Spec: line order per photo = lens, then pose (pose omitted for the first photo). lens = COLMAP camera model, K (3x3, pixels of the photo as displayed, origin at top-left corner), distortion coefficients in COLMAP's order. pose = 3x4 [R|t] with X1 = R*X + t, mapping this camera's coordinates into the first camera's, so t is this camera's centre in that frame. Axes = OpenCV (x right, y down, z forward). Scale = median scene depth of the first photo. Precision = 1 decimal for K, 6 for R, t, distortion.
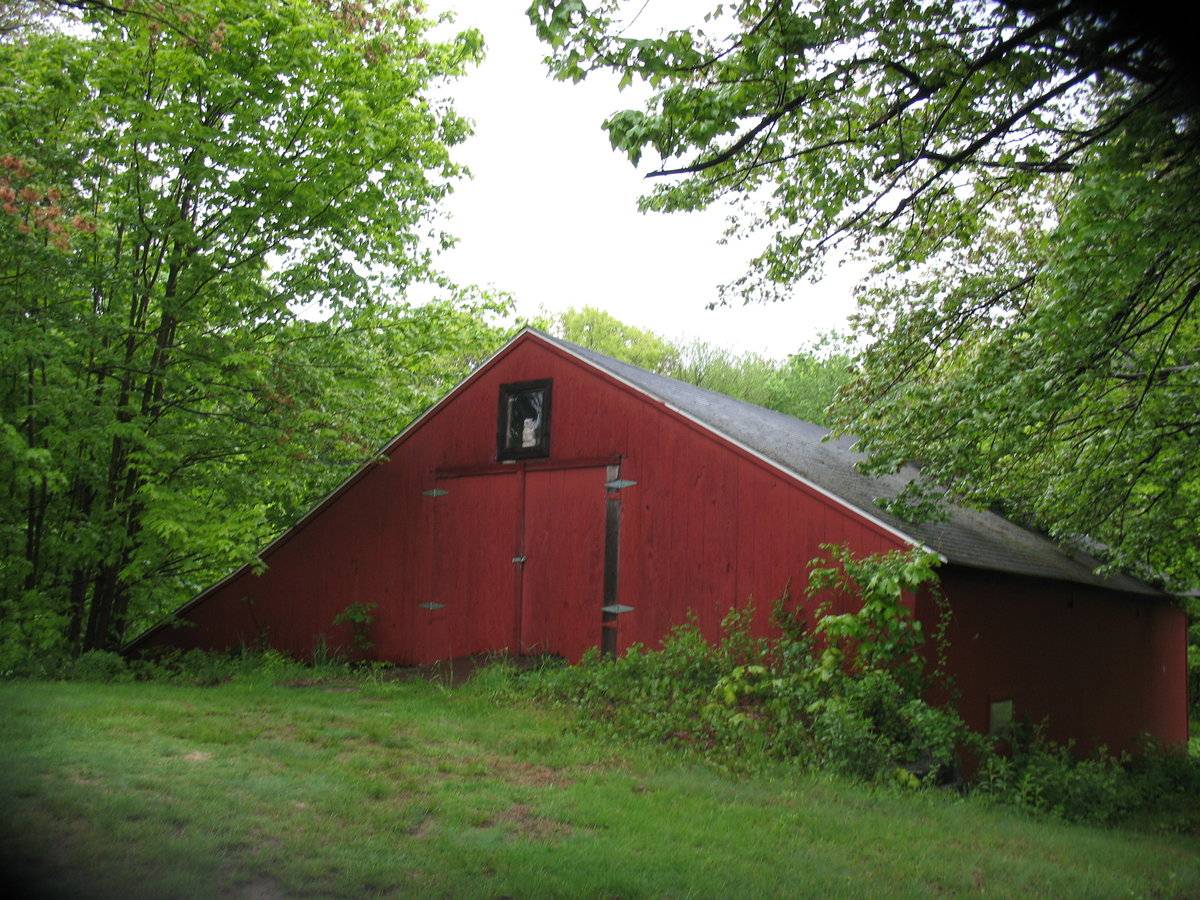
lens RADIAL K [[1222.8, 0, 600.0], [0, 1222.8, 450.0], [0, 0, 1]] dist [-0.194438, 0.237151]
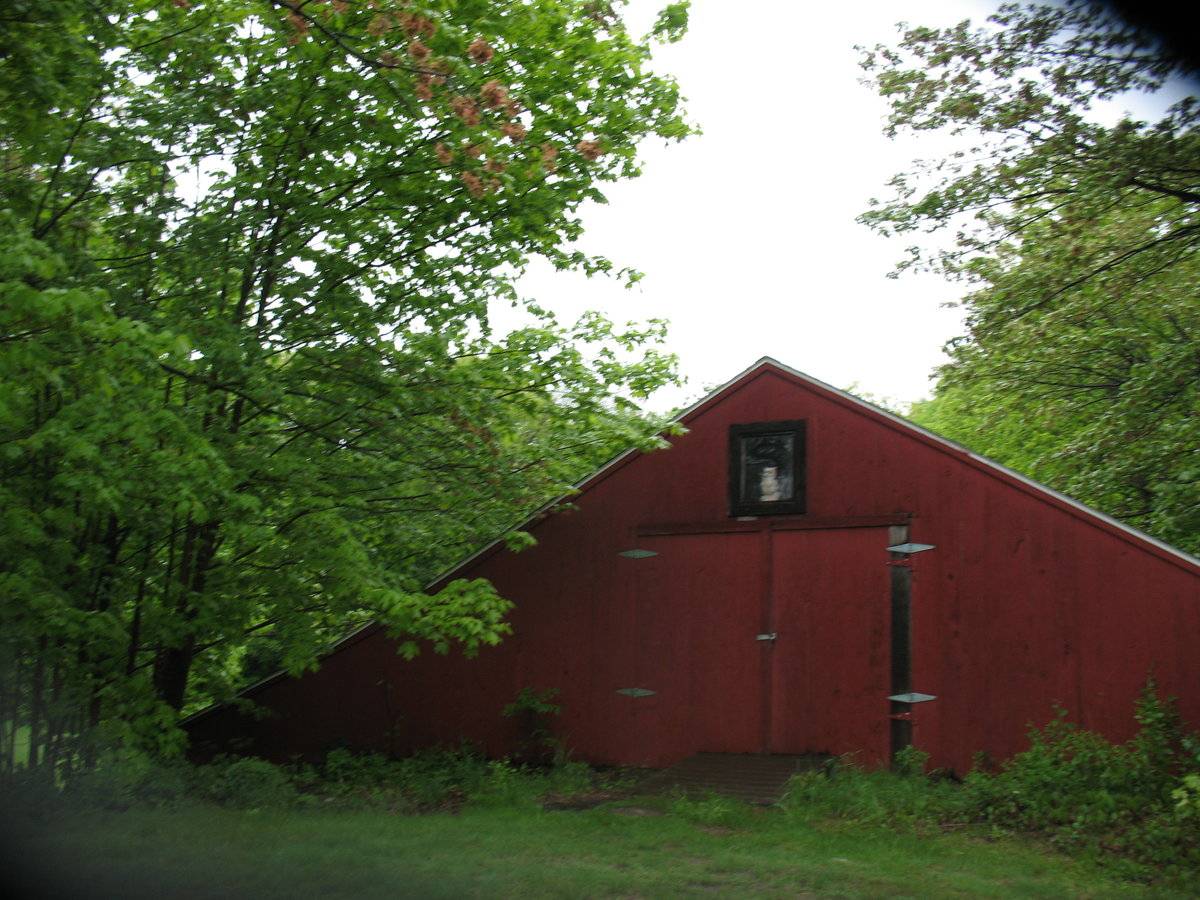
lens RADIAL K [[1222.8, 0, 600.0], [0, 1222.8, 450.0], [0, 0, 1]] dist [-0.194438, 0.237151]
pose [[0.986637, 0.031858, 0.159786, -0.311548], [-0.024979, 0.998680, -0.044872, 0.002891], [-0.161005, 0.040281, 0.986131, 0.203092]]
